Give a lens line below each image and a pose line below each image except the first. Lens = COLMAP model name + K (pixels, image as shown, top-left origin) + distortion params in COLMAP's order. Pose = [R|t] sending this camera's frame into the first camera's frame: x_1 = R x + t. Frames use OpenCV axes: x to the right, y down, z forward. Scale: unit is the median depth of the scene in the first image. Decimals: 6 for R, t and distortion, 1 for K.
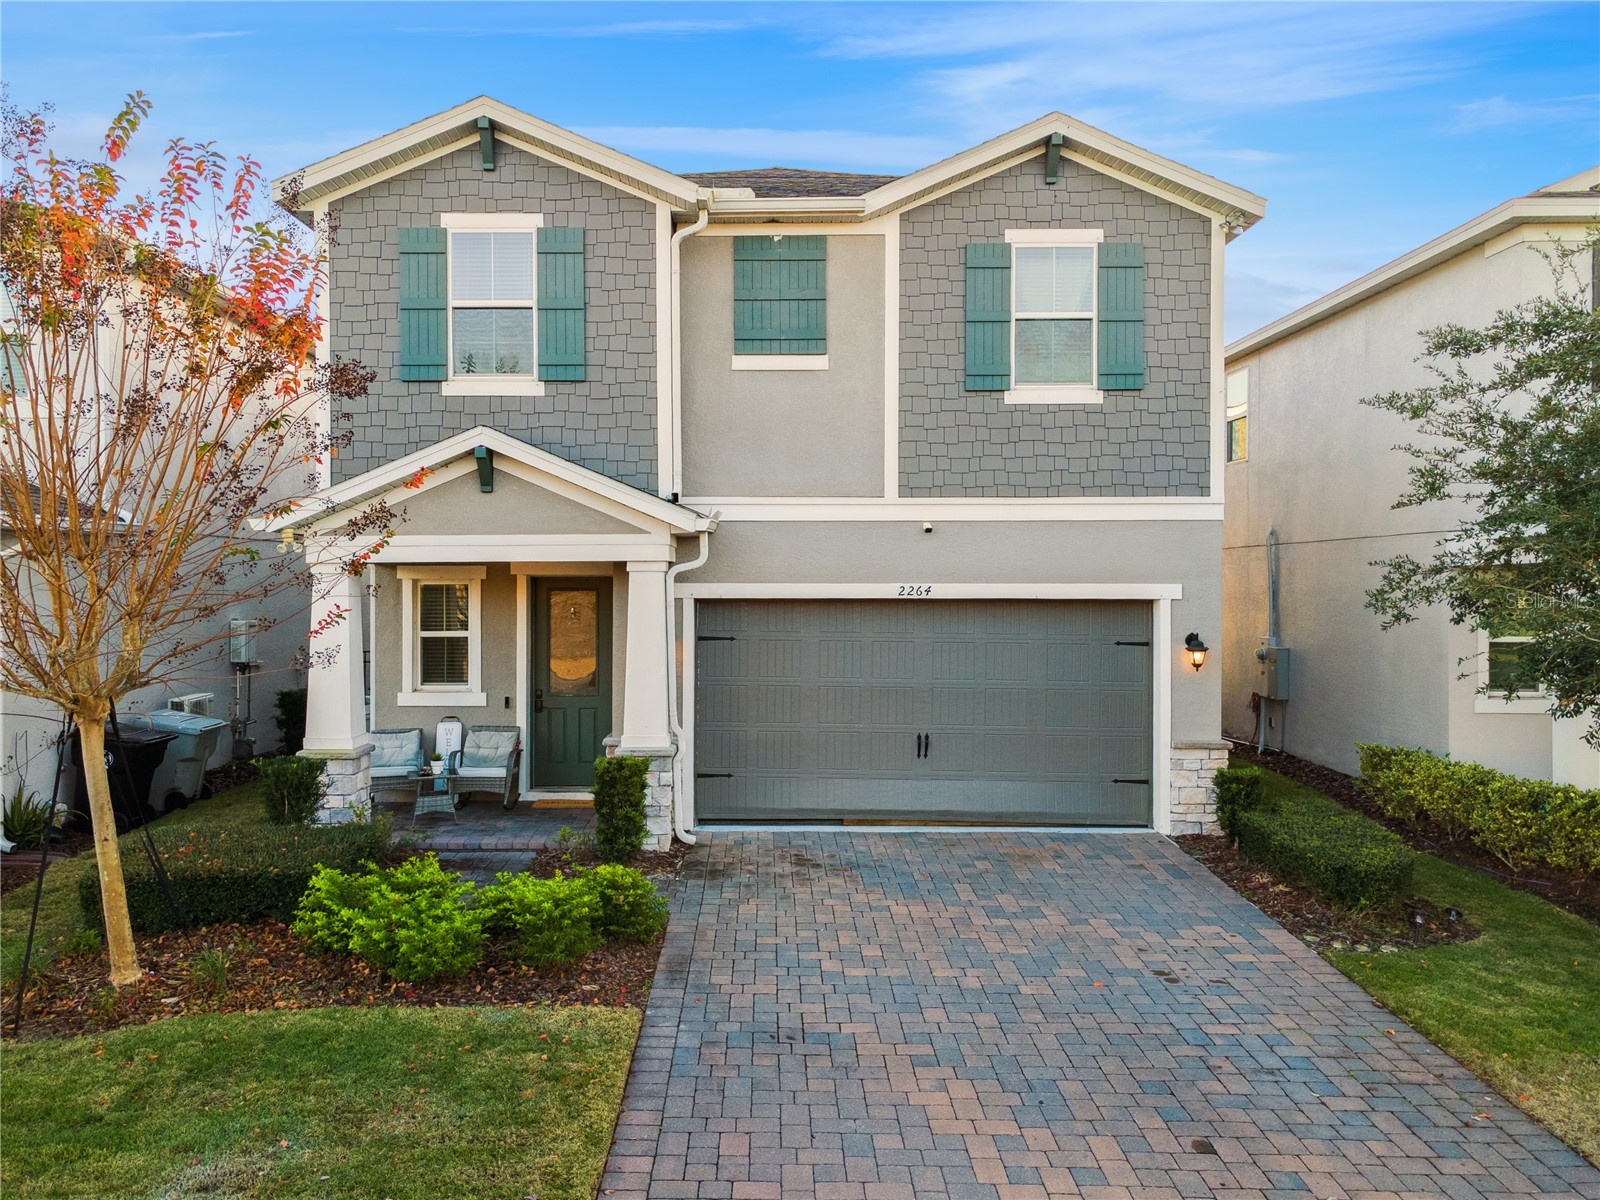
lens RADIAL K [[1304.1, 0, 800.0], [0, 1304.1, 600.0], [0, 0, 1]] dist [0.040656, 0.008858]
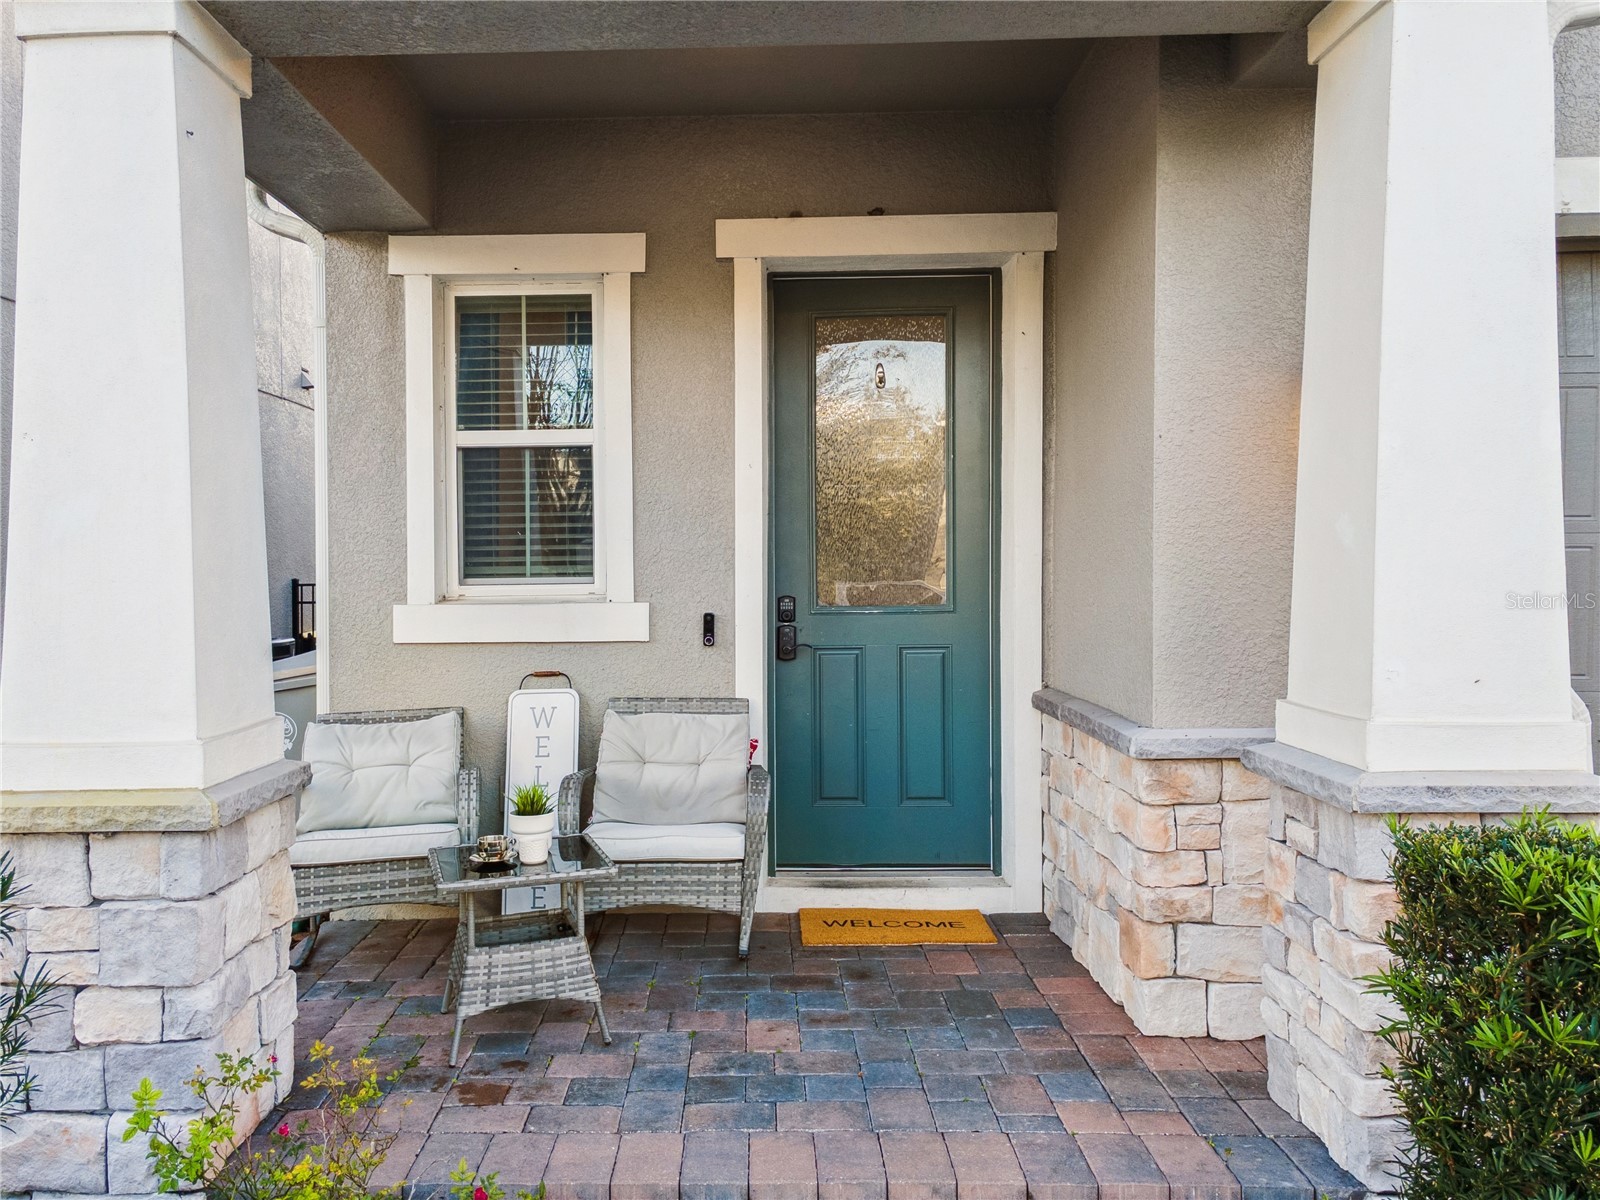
lens RADIAL K [[1305.4, 0, 797.7], [0, 1305.4, 565.9], [0, 0, 1]] dist [0.042479, 0.004352]
pose [[0.999925, -0.011702, 0.003609, -0.226716], [0.011769, 0.999743, -0.019359, 0.076982], [-0.003382, 0.019400, 0.999806, 0.734638]]
